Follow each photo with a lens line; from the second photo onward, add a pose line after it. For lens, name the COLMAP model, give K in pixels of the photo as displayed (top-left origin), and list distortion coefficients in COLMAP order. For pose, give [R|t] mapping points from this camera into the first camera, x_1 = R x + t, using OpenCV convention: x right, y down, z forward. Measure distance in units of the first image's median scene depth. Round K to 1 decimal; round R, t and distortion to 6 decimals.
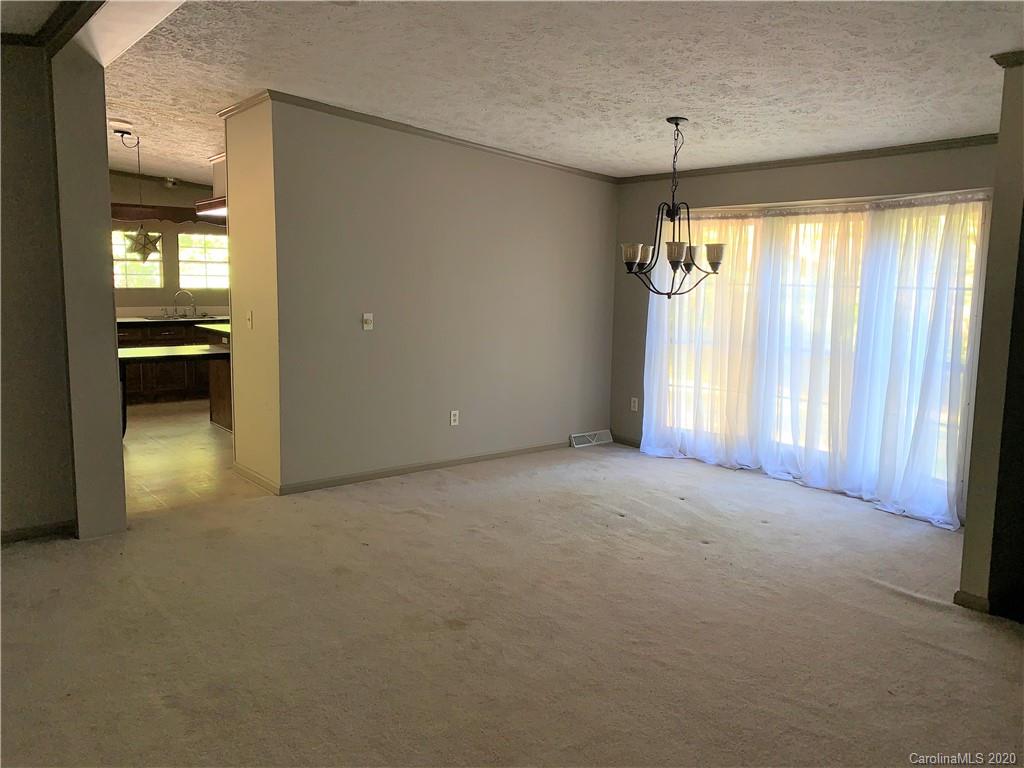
lens RADIAL K [[794.1, 0, 508.6], [0, 794.1, 379.5], [0, 0, 1]] dist [0.038447, -0.054428]
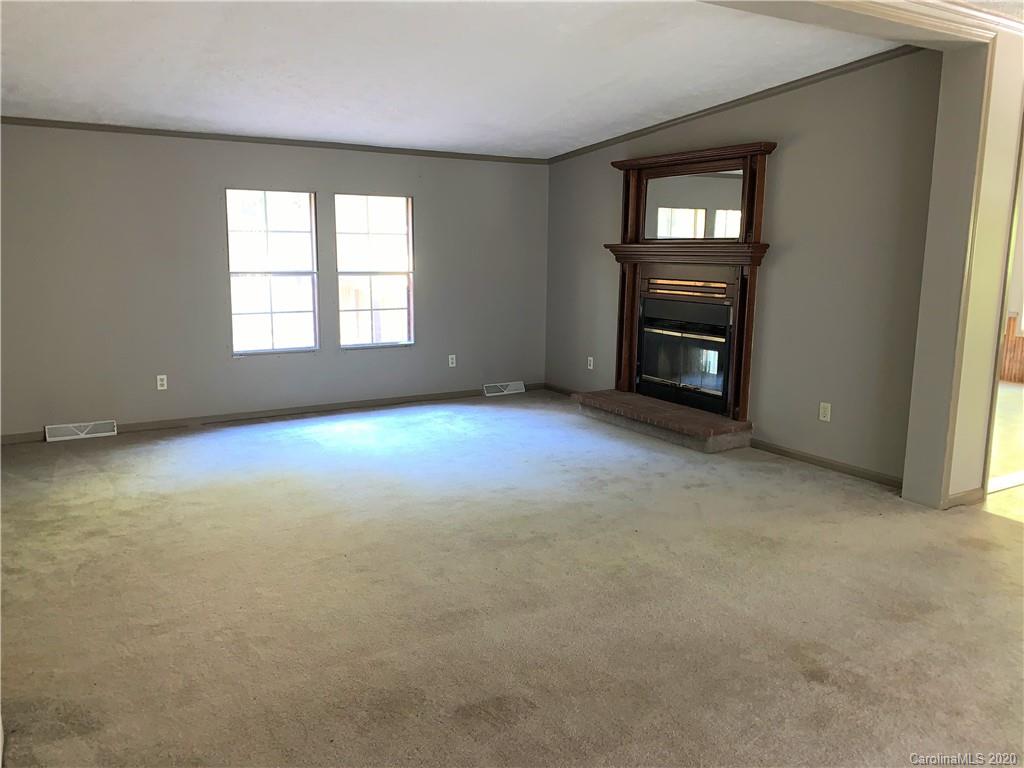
lens RADIAL K [[794.1, 0, 508.6], [0, 794.1, 379.5], [0, 0, 1]] dist [0.038447, -0.054428]
pose [[-0.142853, 0.149563, -0.978378, 0.598846], [-0.138912, 0.975702, 0.169437, -0.070182], [0.979947, 0.160113, -0.118606, 0.594562]]
